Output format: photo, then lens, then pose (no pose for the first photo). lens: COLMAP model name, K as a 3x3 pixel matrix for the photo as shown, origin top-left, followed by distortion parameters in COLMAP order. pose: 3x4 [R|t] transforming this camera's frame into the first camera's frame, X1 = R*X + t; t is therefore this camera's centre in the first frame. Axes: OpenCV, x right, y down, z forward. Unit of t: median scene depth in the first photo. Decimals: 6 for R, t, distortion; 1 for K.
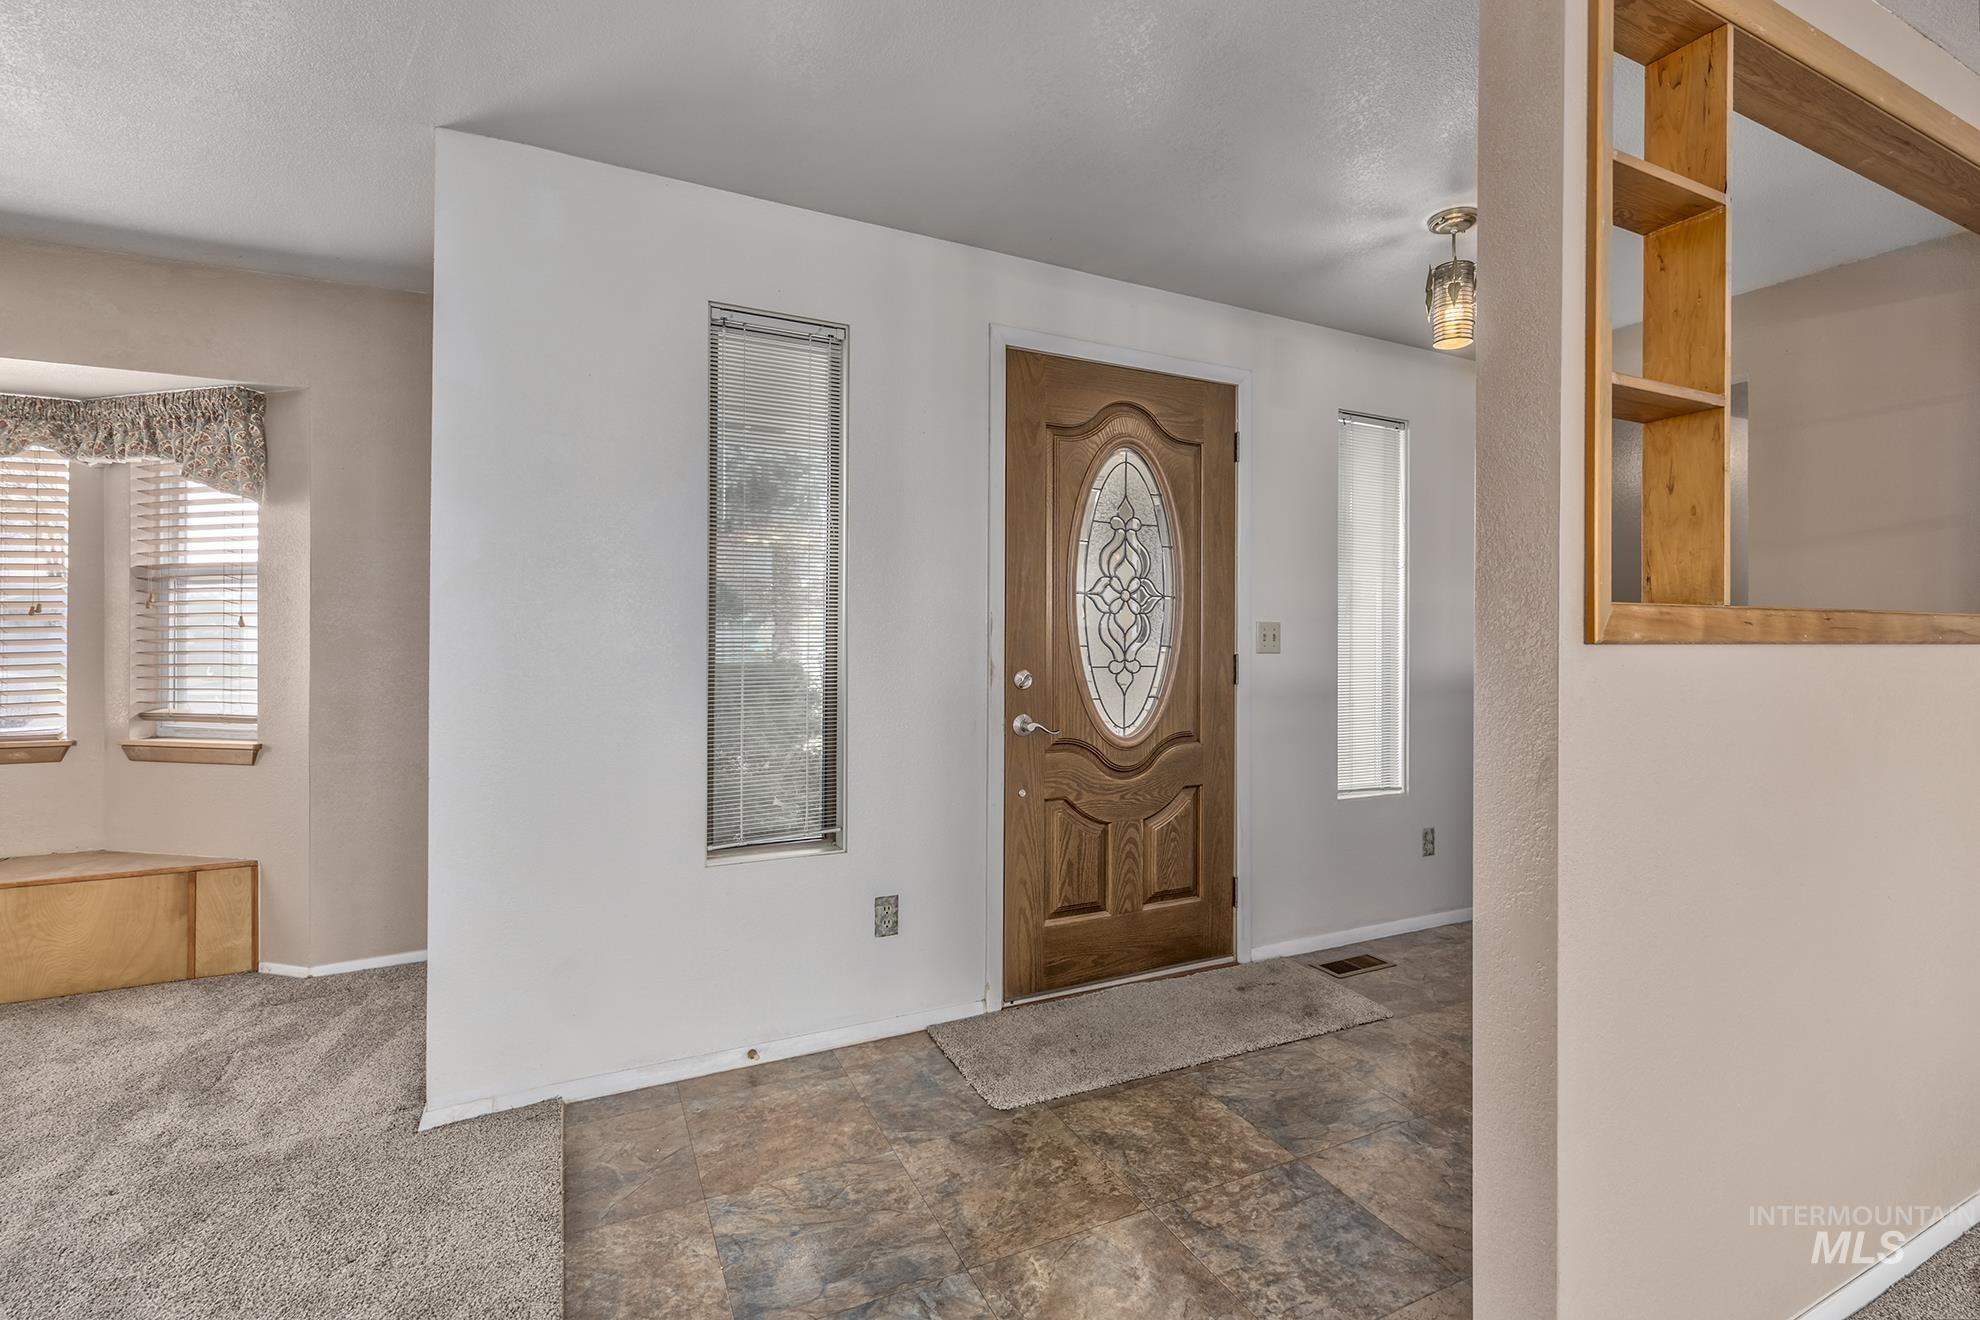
lens RADIAL K [[877.8, 0, 1005.9], [0, 877.8, 640.4], [0, 0, 1]] dist [0.000077, -0.000355]
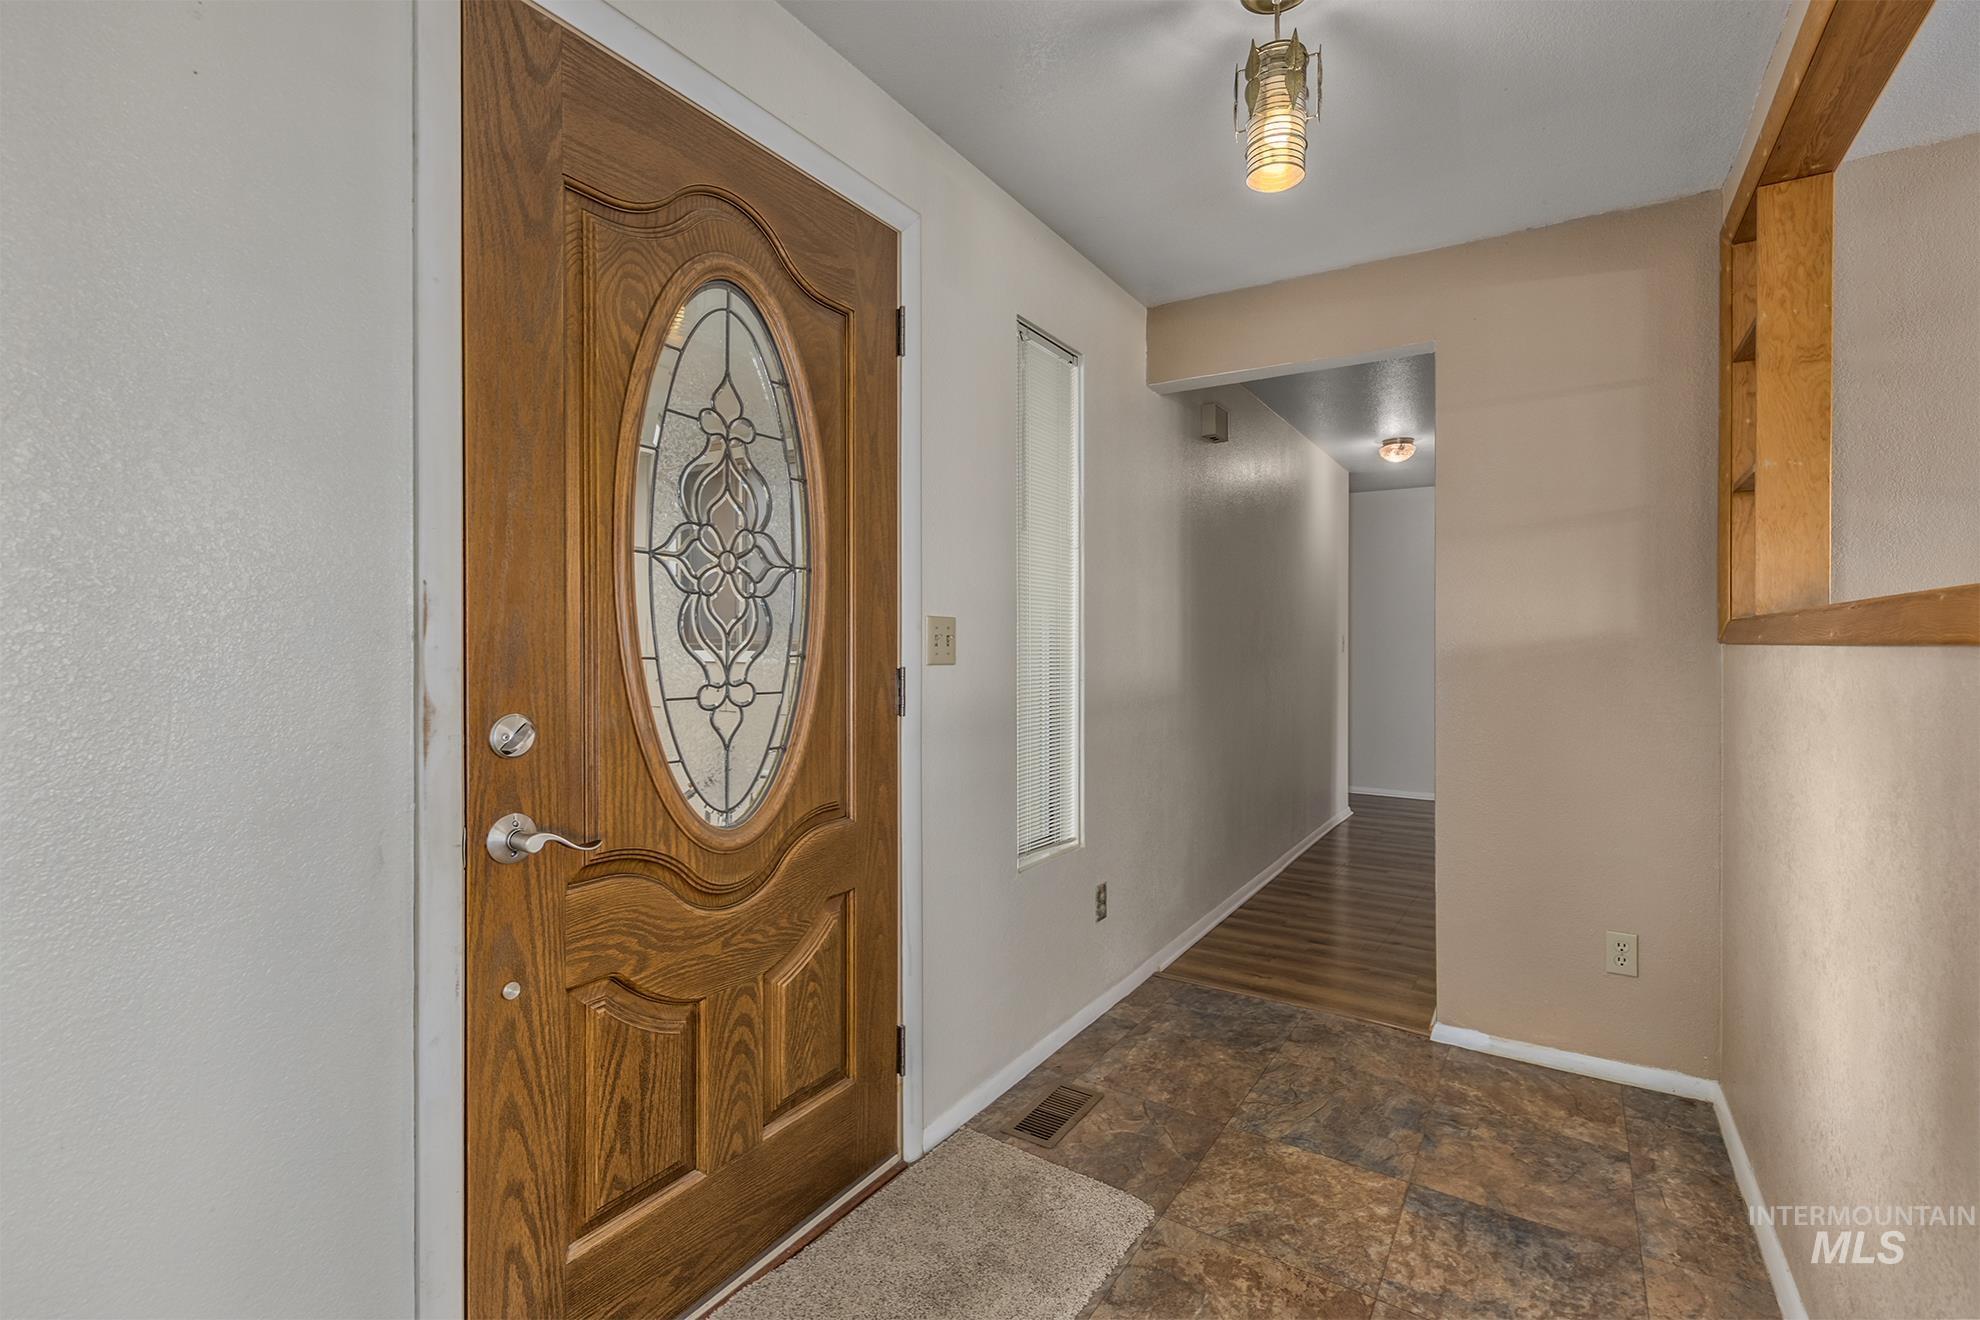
lens RADIAL K [[877.8, 0, 986.2], [0, 877.8, 644.2], [0, 0, 1]] dist [0.000077, -0.000355]
pose [[0.864159, -0.006449, 0.503178, 0.003453], [0.007627, 0.999971, -0.000283, 0.000114], [-0.503161, 0.004082, 0.864183, 0.462129]]
